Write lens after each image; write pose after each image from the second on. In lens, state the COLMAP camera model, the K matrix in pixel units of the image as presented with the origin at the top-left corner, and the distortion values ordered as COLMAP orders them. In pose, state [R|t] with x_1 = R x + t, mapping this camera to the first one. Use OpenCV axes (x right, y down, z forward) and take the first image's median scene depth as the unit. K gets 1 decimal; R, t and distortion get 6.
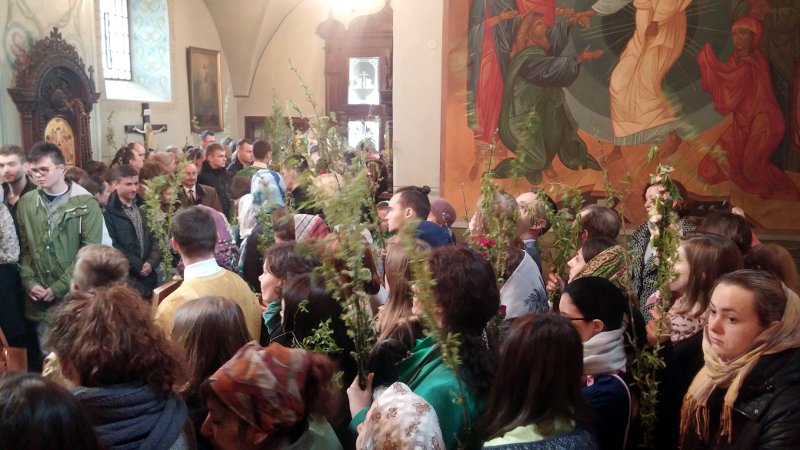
lens RADIAL K [[672.0, 0, 400.0], [0, 672.0, 225.0], [0, 0, 1]] dist [0.054535, -0.062820]
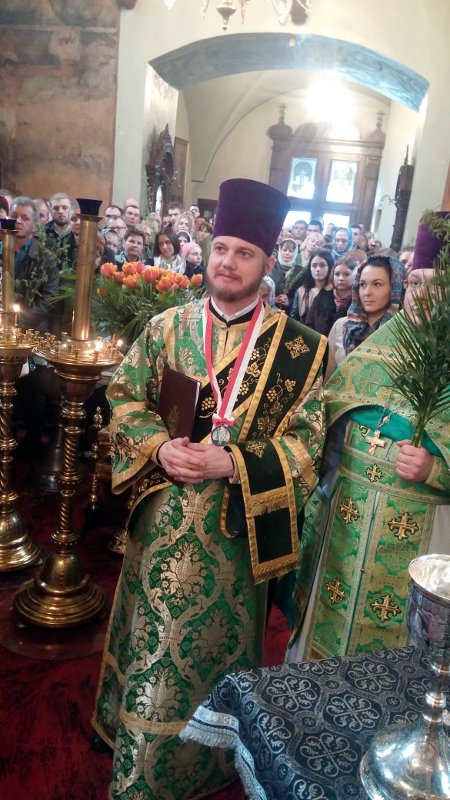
lens RADIAL K [[672.0, 0, 225.0], [0, 672.0, 400.0], [0, 0, 1]] dist [0.054535, -0.062820]
pose [[0.995579, 0.092211, 0.017875, -0.350360], [-0.093606, 0.989775, 0.107628, 0.131448], [-0.007767, -0.108826, 0.994030, -0.519198]]
